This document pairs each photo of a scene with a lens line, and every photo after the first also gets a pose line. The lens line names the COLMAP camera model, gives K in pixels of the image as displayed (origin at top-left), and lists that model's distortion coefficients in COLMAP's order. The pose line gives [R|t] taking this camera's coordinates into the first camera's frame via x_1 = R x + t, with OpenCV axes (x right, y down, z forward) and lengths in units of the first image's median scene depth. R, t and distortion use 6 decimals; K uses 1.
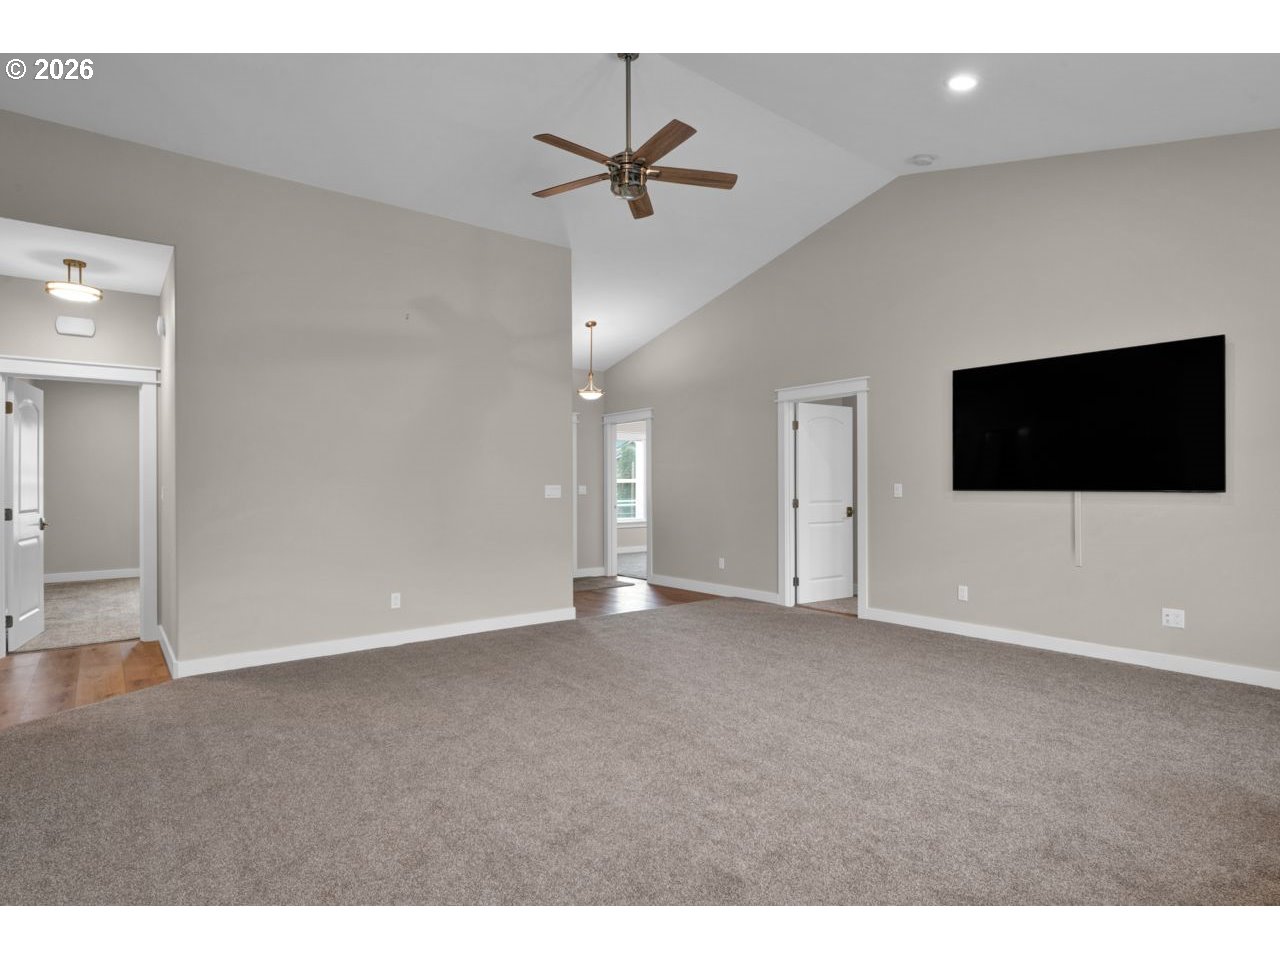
lens RADIAL K [[675.8, 0, 643.8], [0, 675.8, 482.1], [0, 0, 1]] dist [-0.000101, 0.000173]
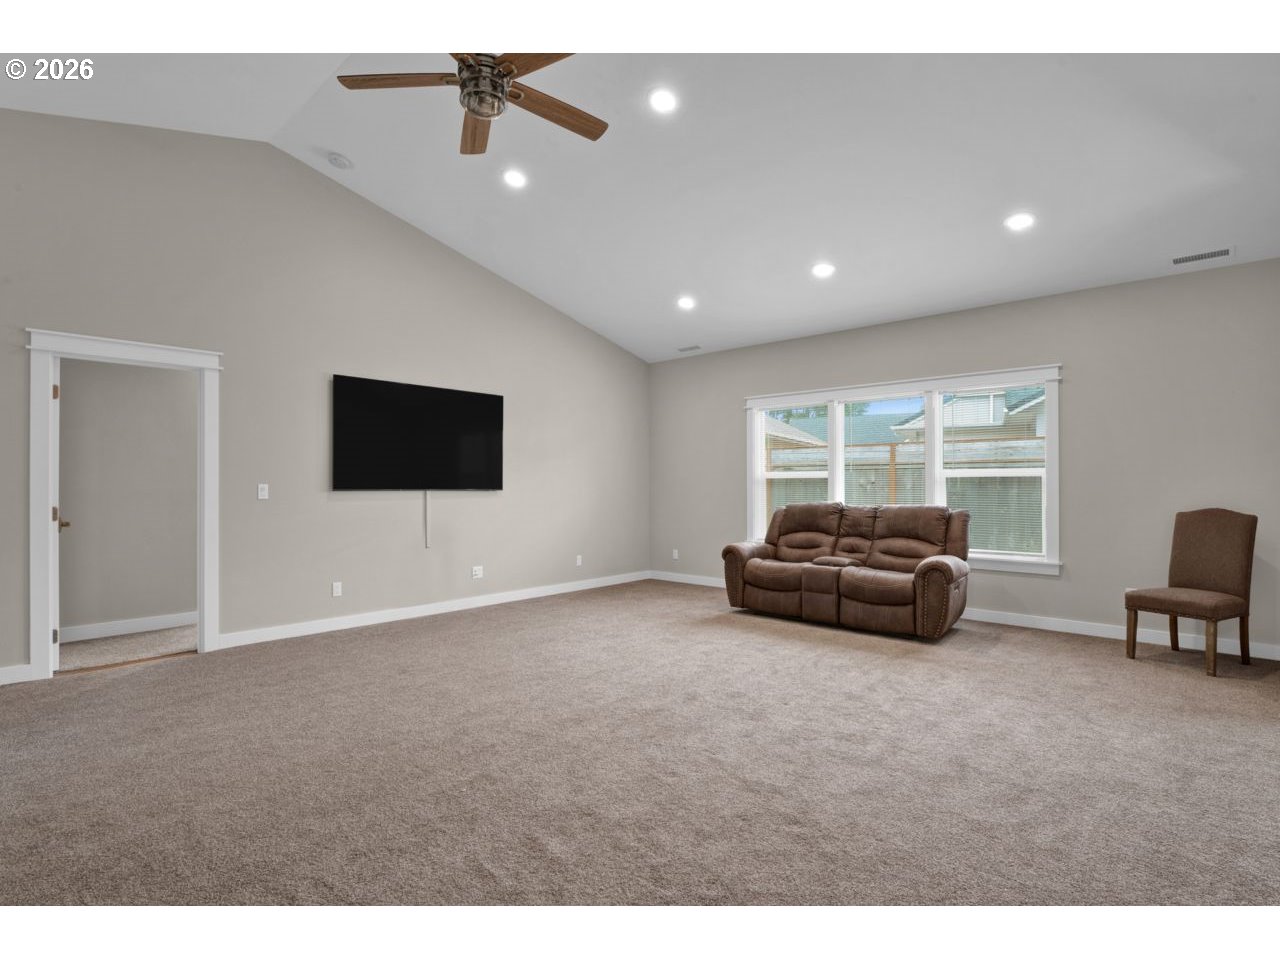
lens RADIAL K [[639.8, 0, 630.7], [0, 639.8, 478.9], [0, 0, 1]] dist [-0.008643, -0.000511]
pose [[-0.144760, 0.014916, 0.989354, -0.571104], [-0.002412, 0.999878, -0.015427, 0.008044], [-0.989464, -0.004620, -0.144706, 0.696009]]
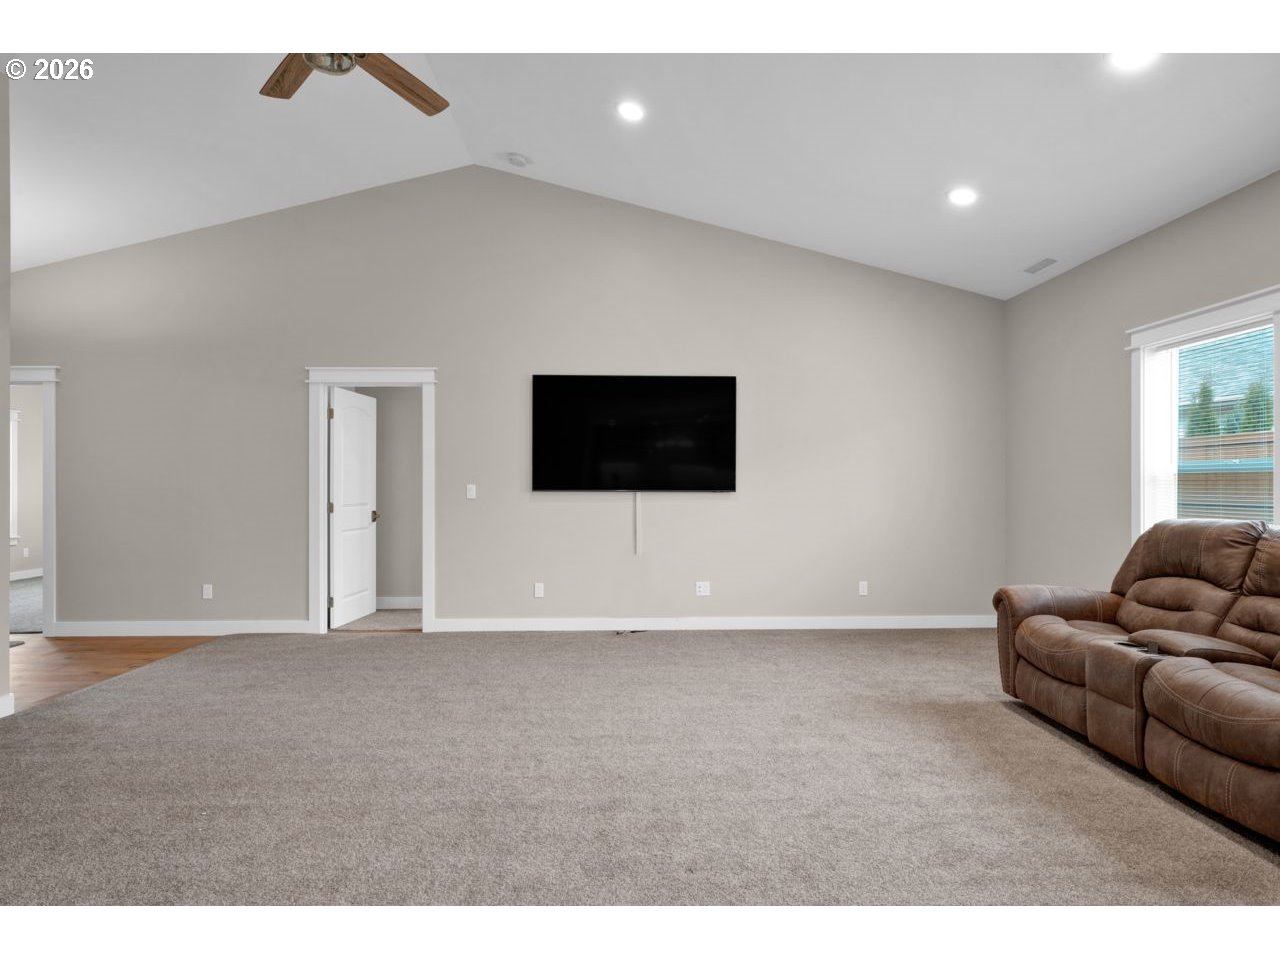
lens RADIAL K [[699.7, 0, 633.3], [0, 699.7, 481.5], [0, 0, 1]] dist [0.001992, -0.001043]
pose [[0.604293, 0.009545, 0.796705, -0.298636], [-0.005826, 0.999954, -0.007561, 0.004647], [-0.796741, -0.000073, 0.604321, 0.235611]]
